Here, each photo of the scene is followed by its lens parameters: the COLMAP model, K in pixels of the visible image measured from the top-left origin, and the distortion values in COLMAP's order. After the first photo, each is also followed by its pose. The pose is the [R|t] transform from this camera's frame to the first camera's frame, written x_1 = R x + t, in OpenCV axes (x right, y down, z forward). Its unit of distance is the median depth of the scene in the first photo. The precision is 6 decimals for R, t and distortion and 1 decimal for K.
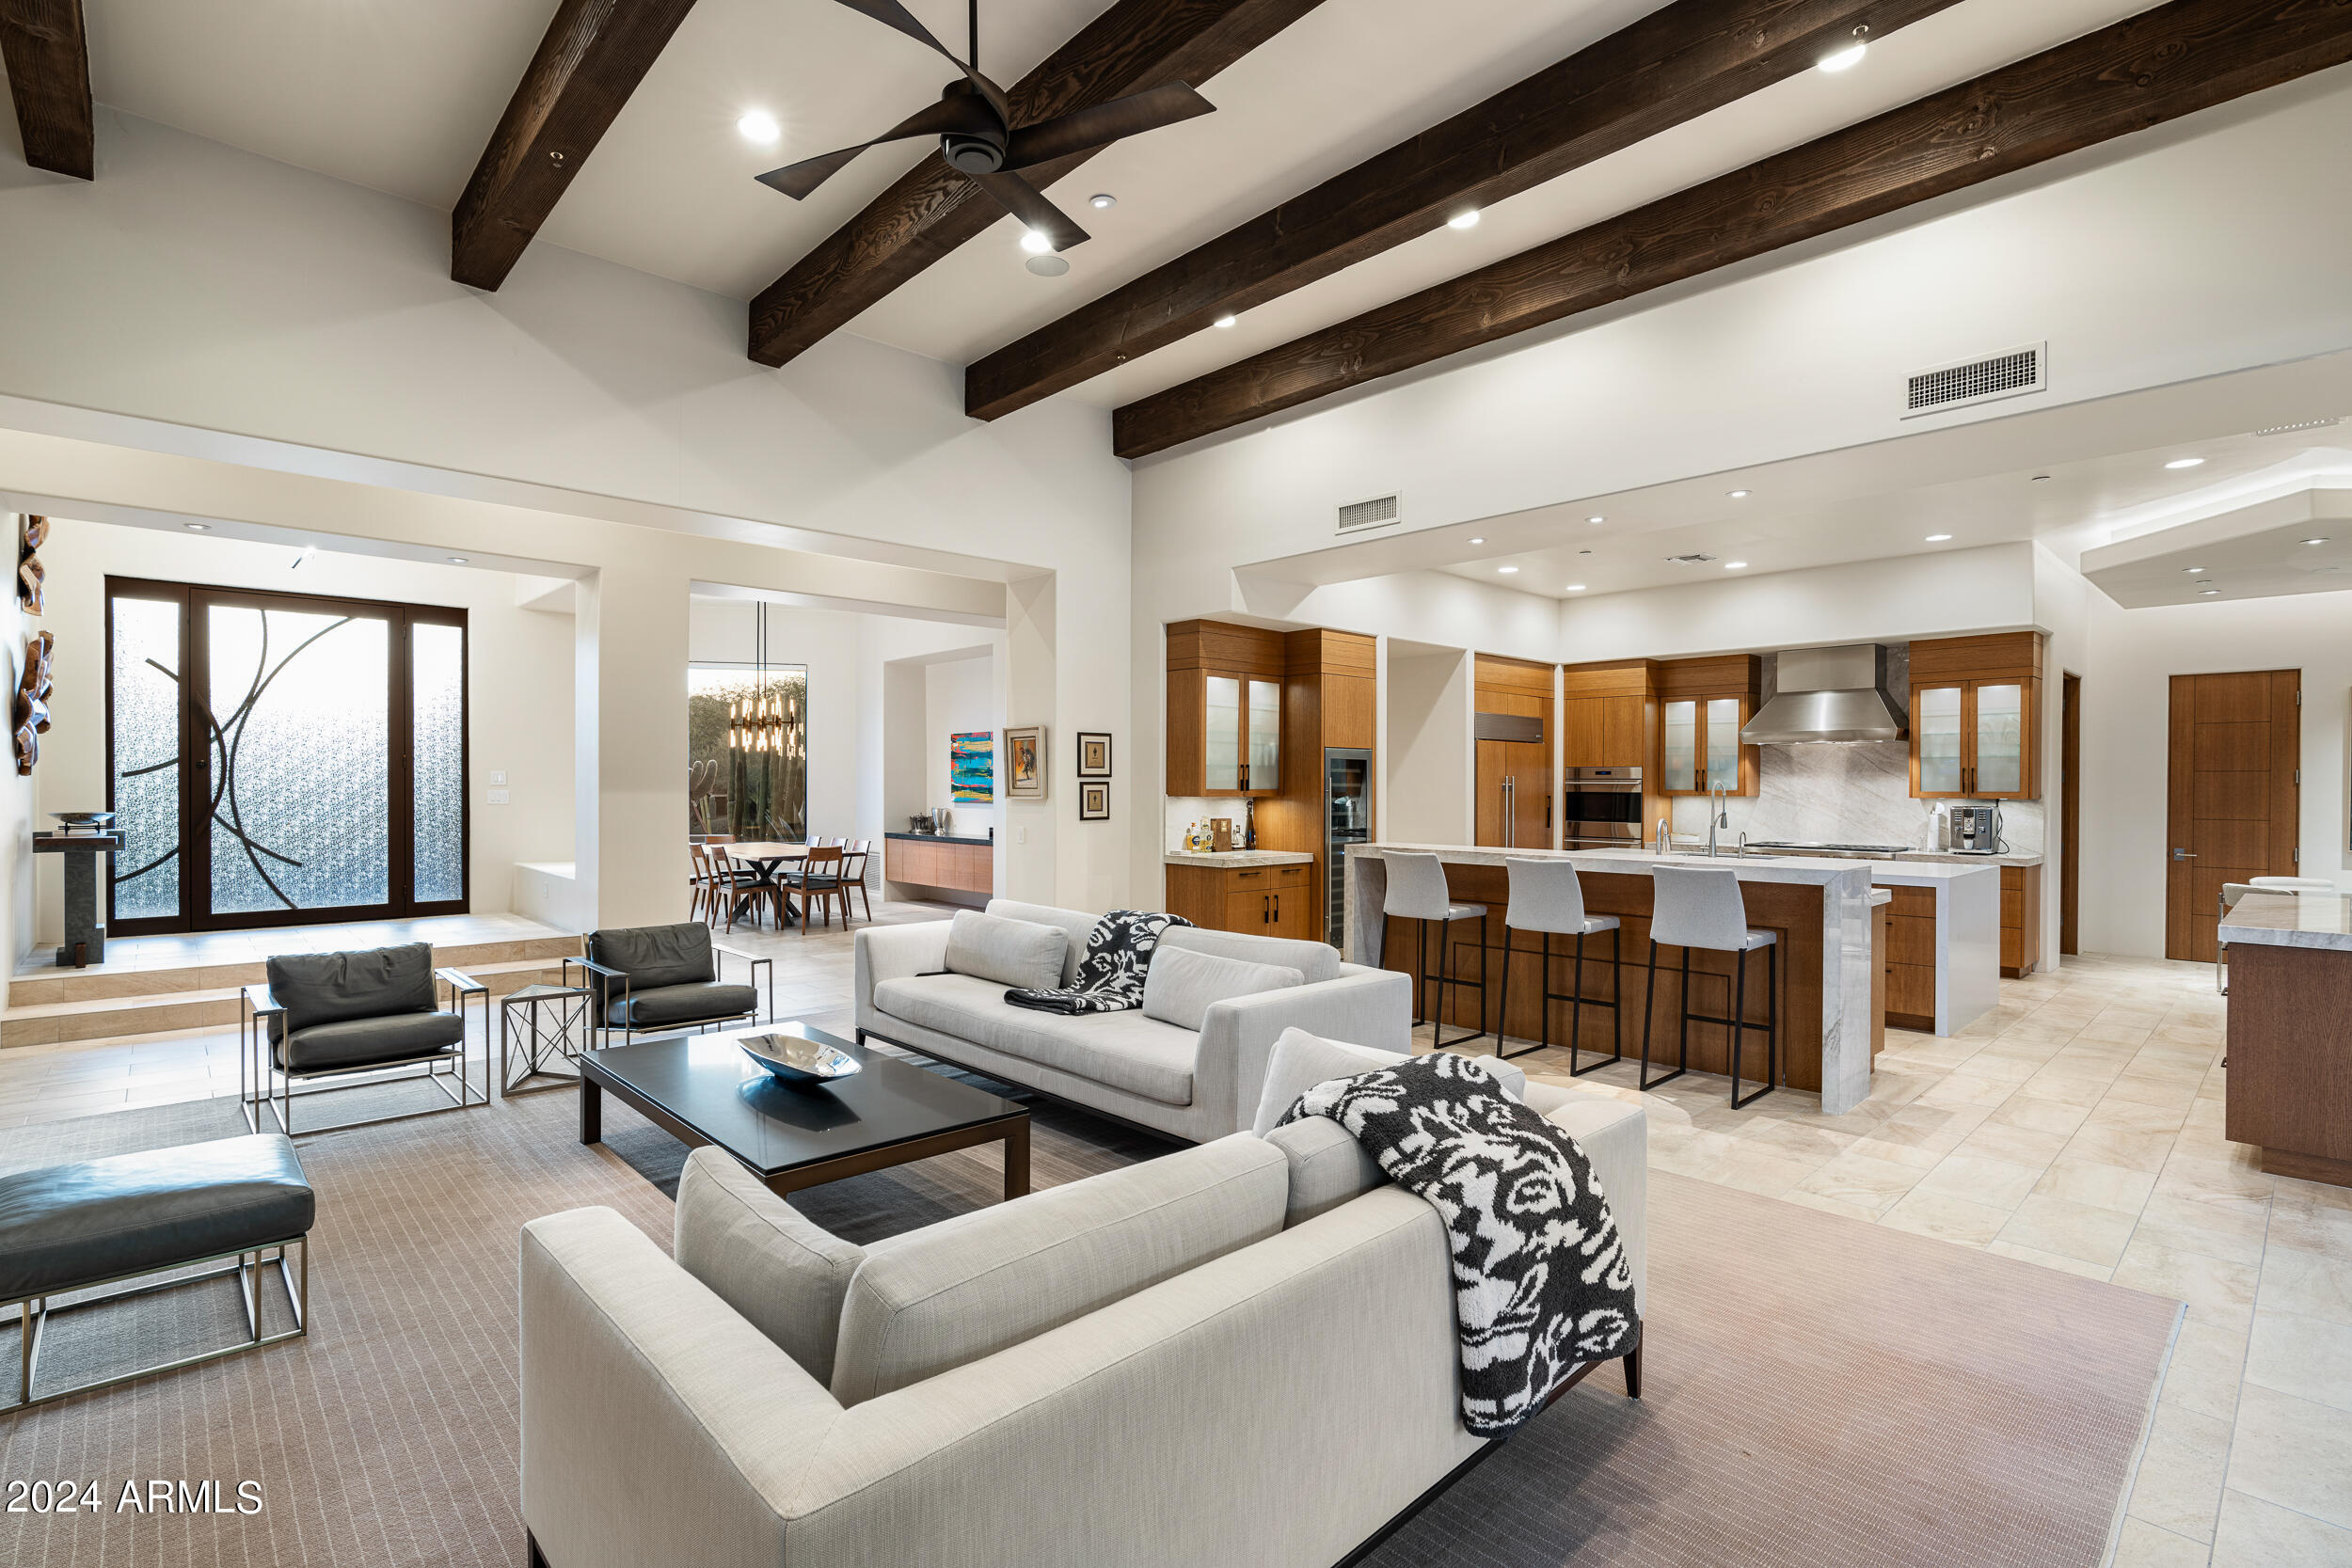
lens RADIAL K [[1095.5, 0, 1169.9], [0, 1095.5, 791.4], [0, 0, 1]] dist [-0.003849, 0.000902]
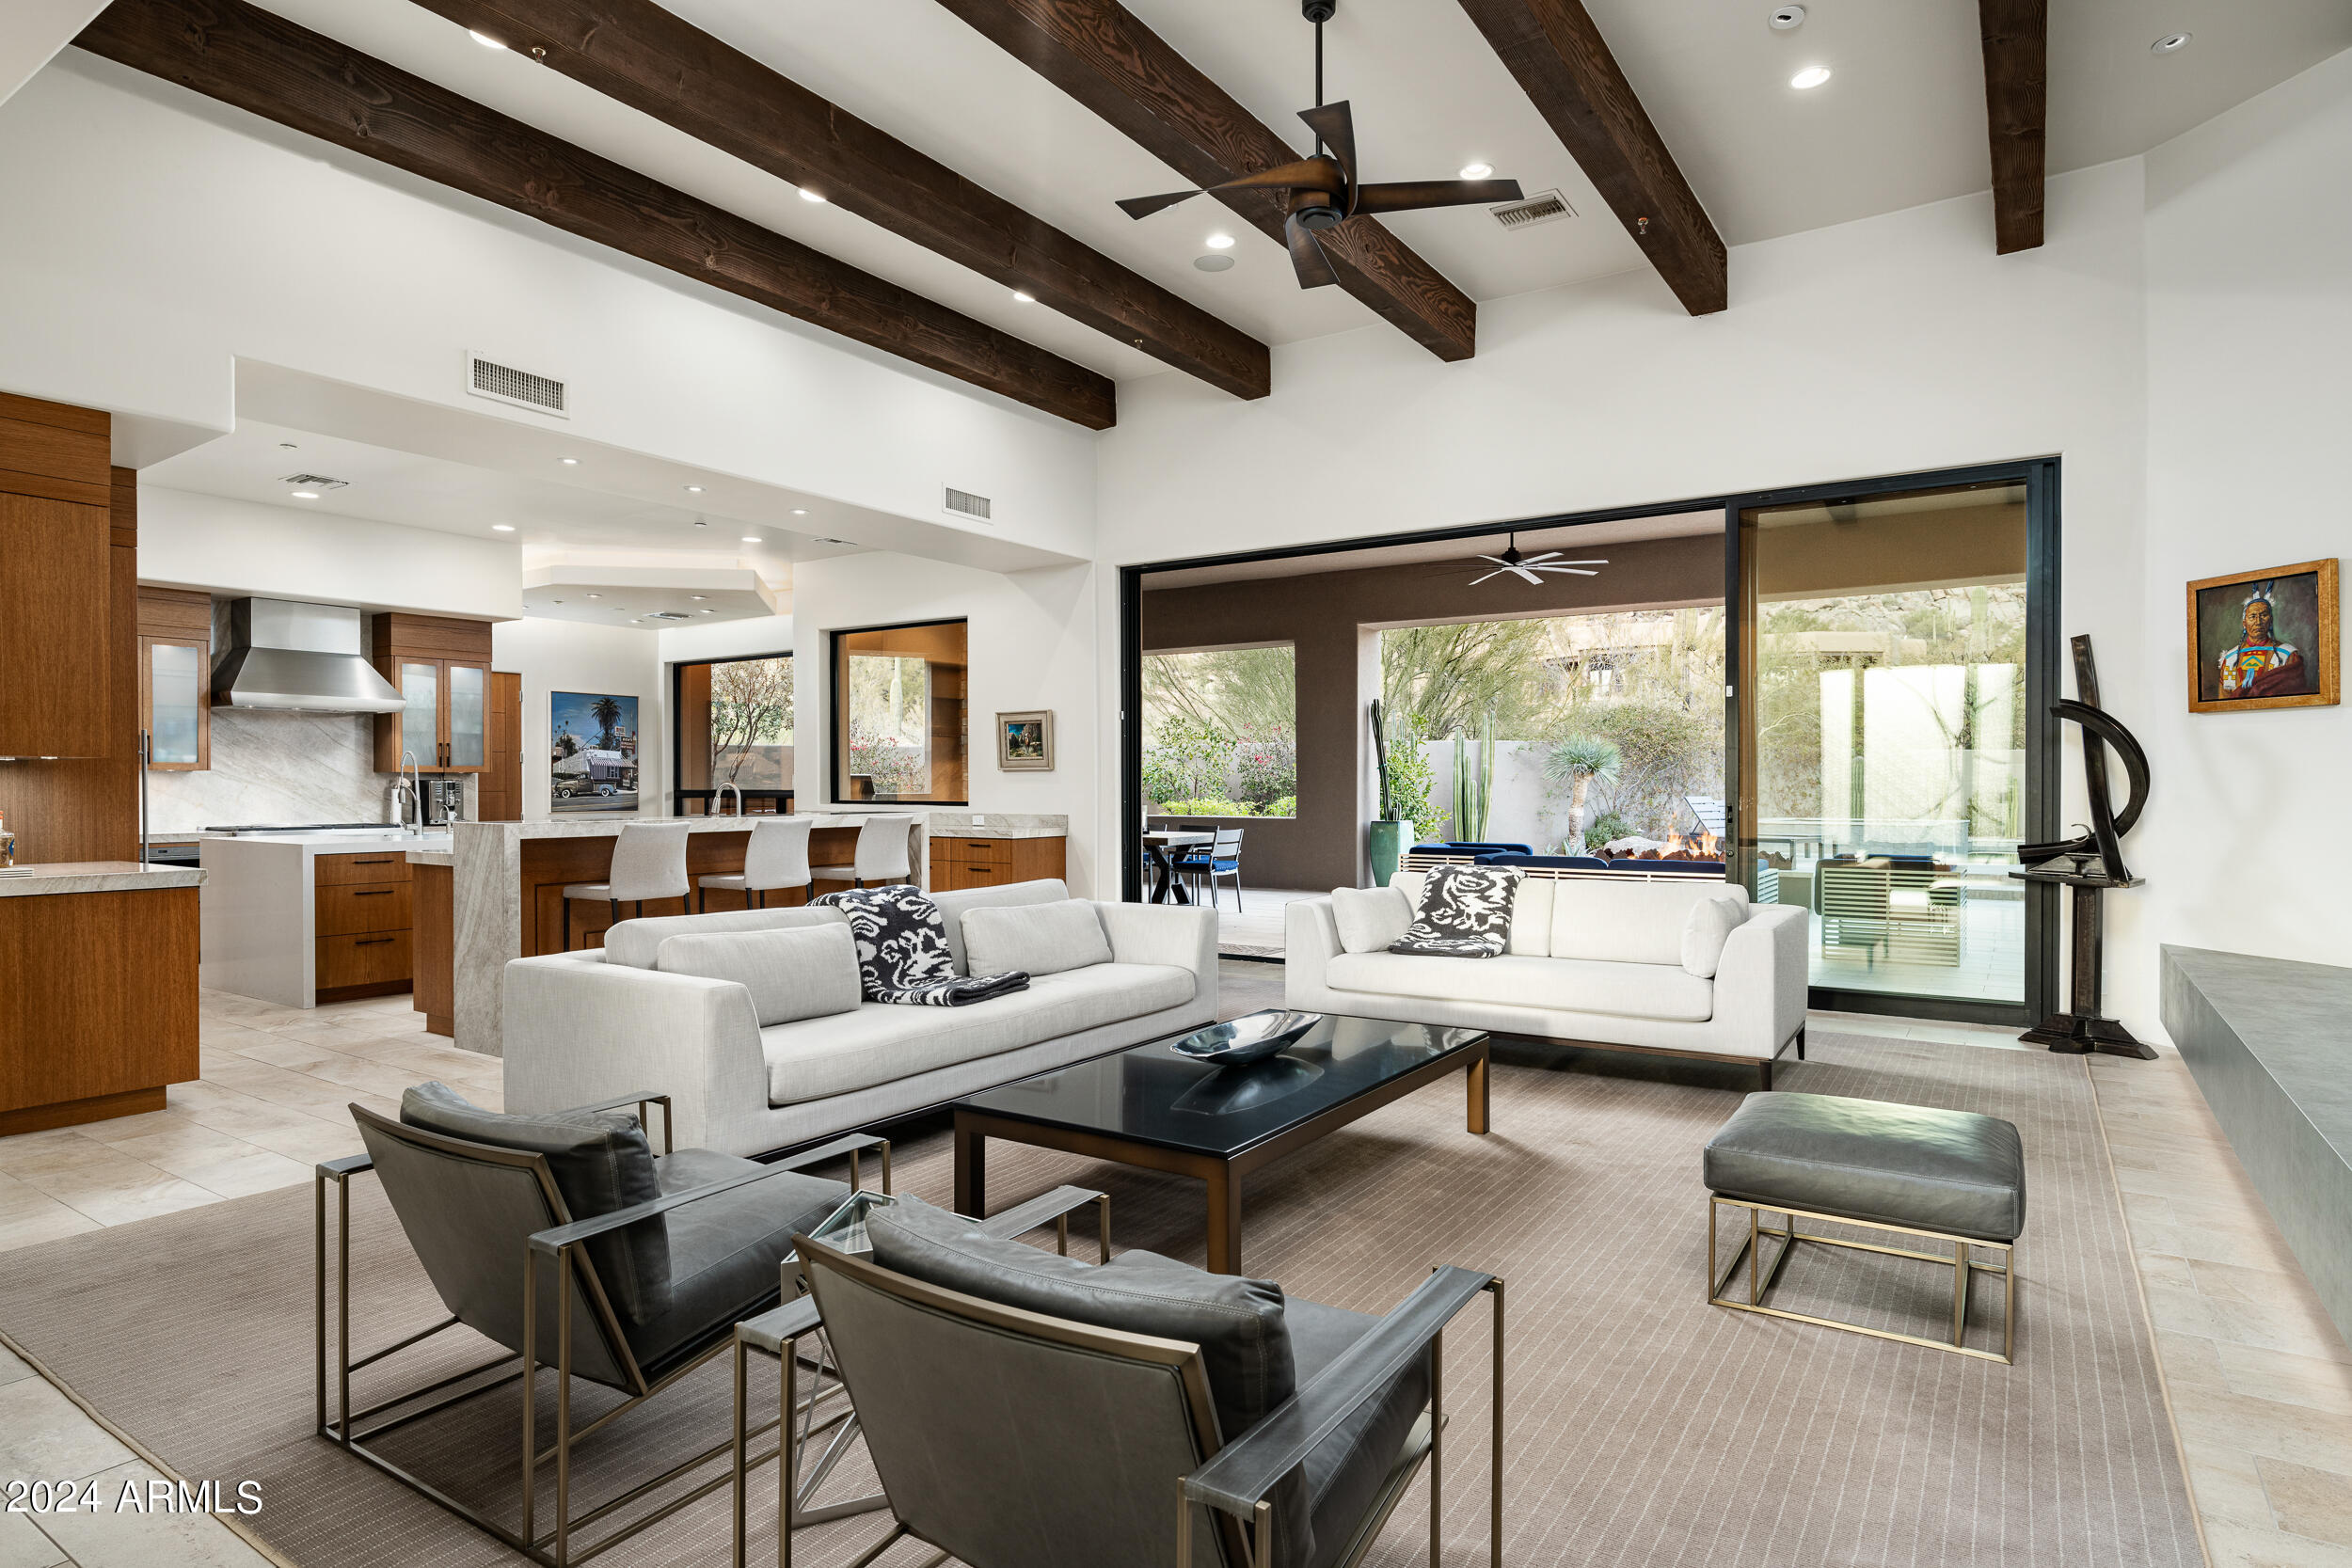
lens RADIAL K [[1274.5, 0, 1164.1], [0, 1274.5, 792.4], [0, 0, 1]] dist [-0.006561, 0.001792]
pose [[-0.220453, -0.009878, 0.975348, -0.606906], [0.006000, 0.999916, 0.011483, 0.015722], [-0.975379, 0.008383, -0.220376, 0.590850]]
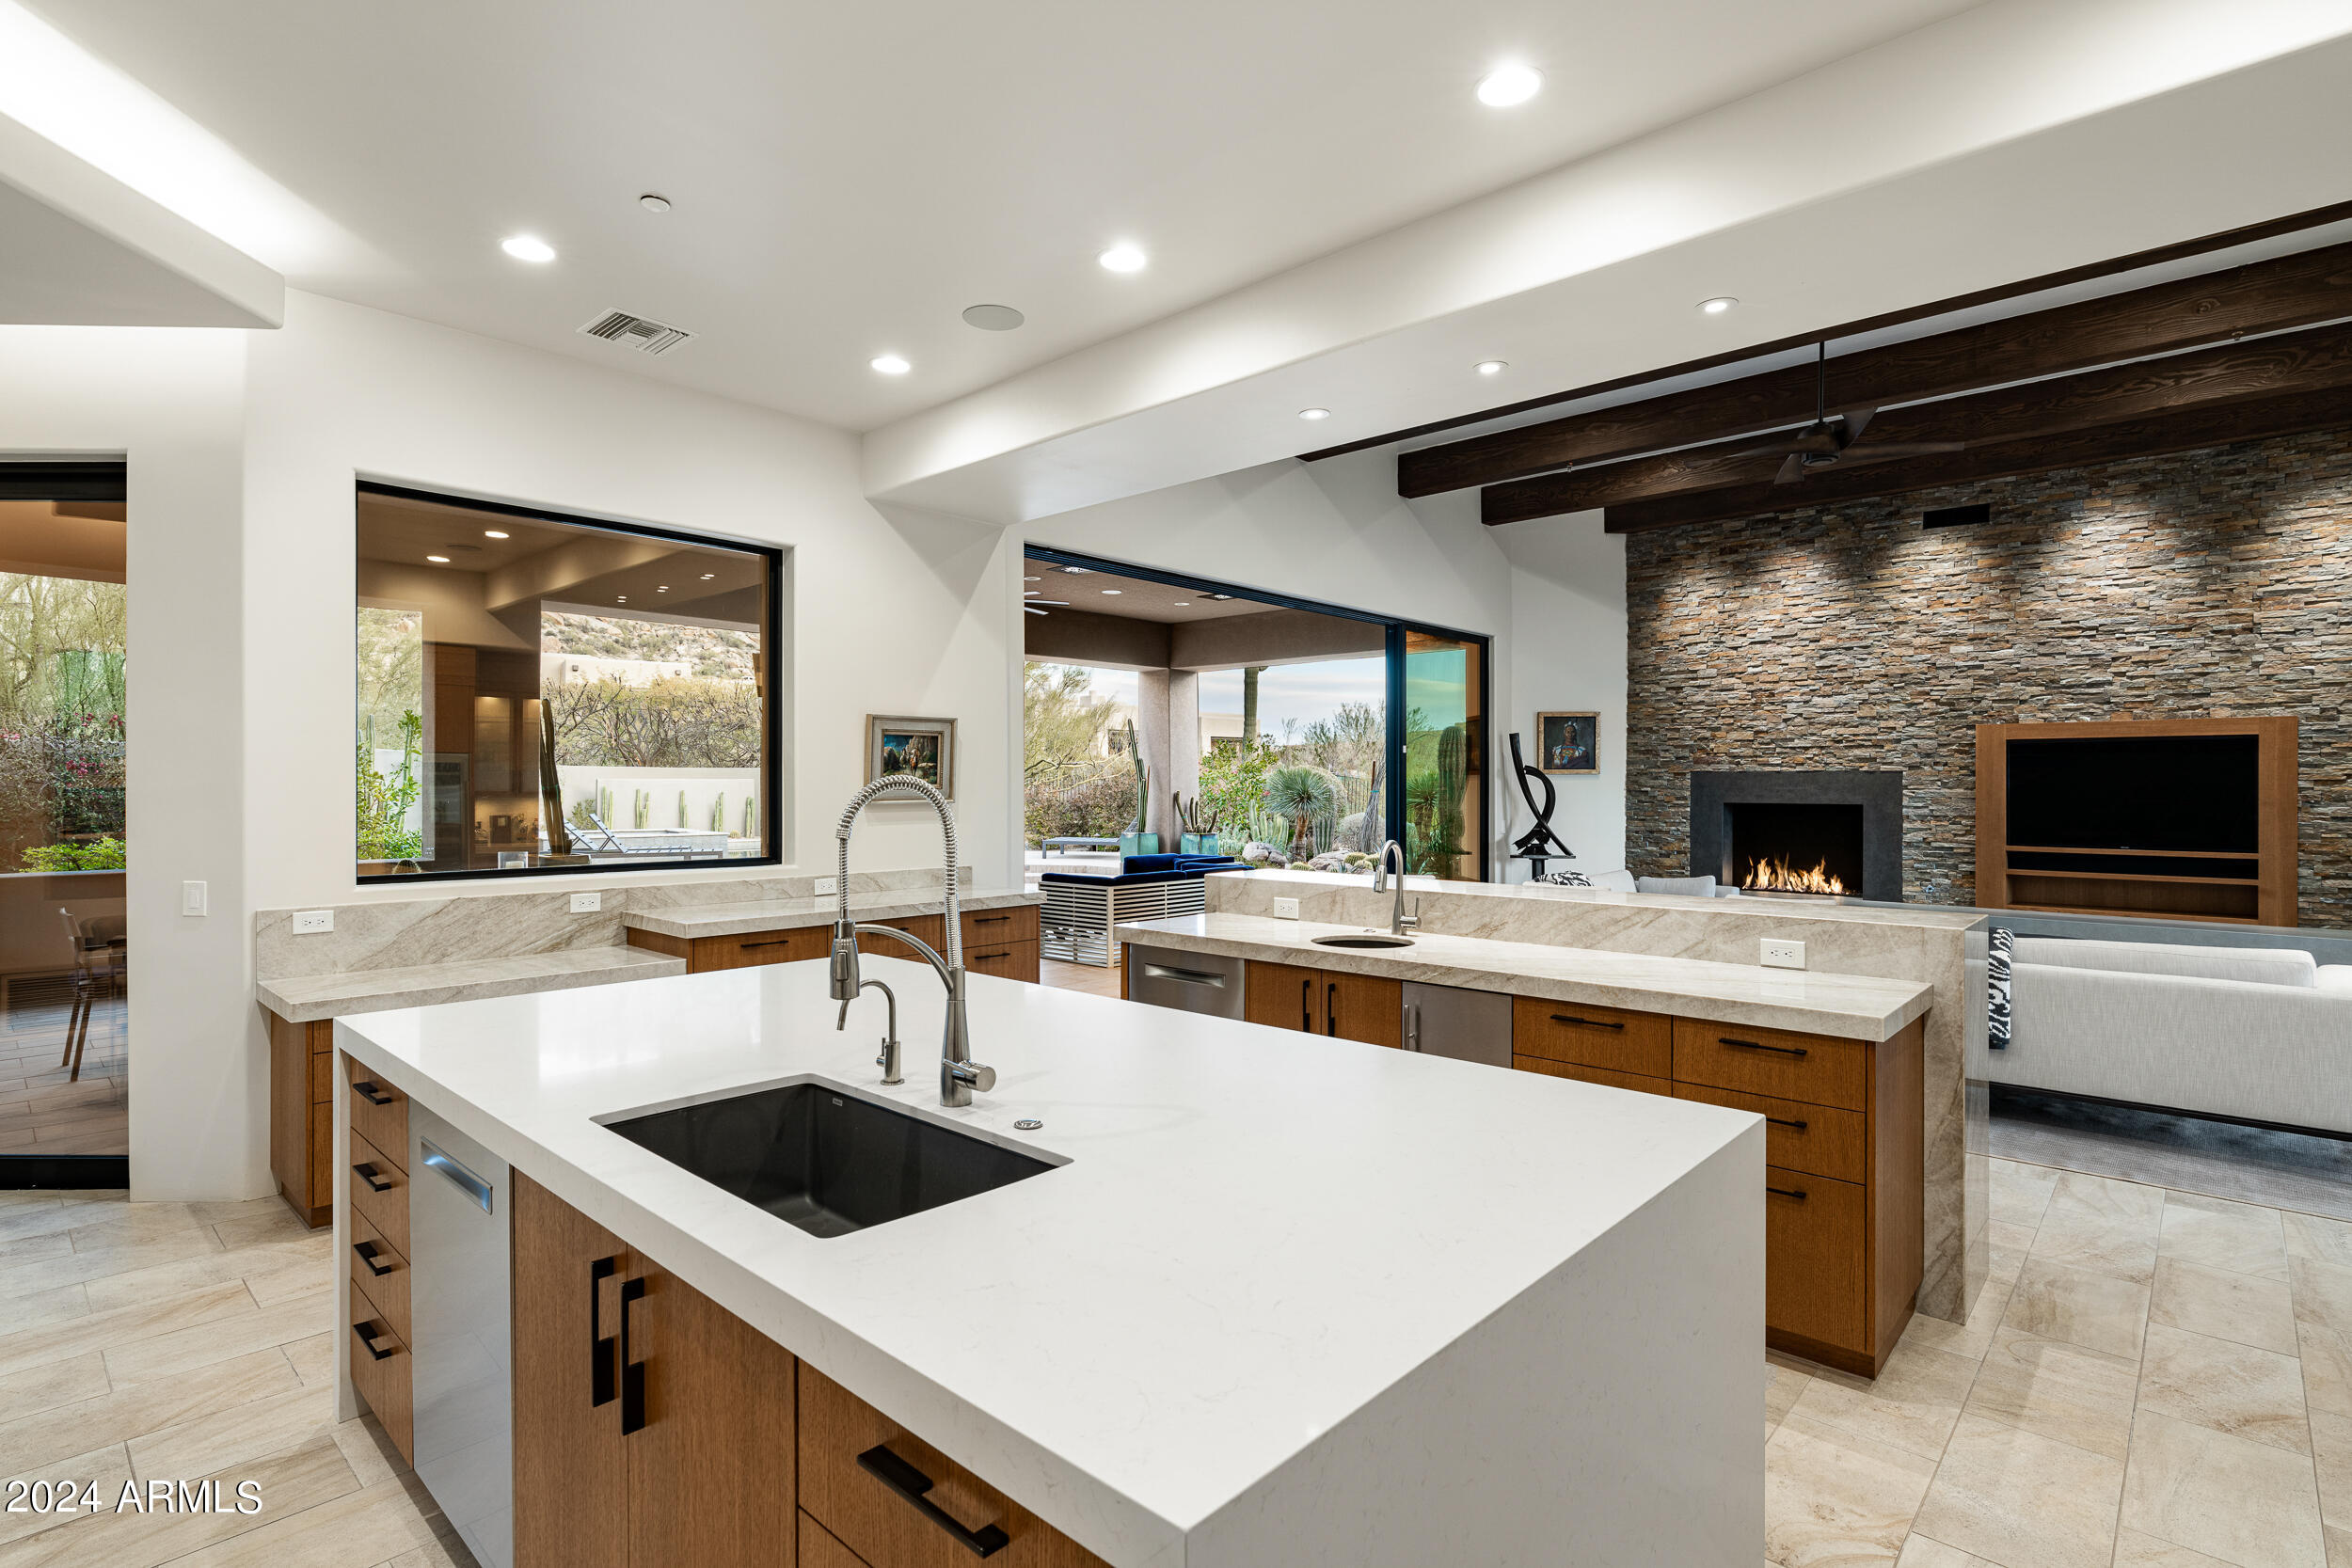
lens RADIAL K [[1139.2, 0, 1167.2], [0, 1139.2, 792.2], [0, 0, 1]] dist [-0.001936, 0.000426]
pose [[-0.997566, -0.004245, -0.069602, 0.435439], [-0.005001, 0.999930, 0.010685, -0.007317], [0.069552, 0.011007, -0.997518, 1.154602]]
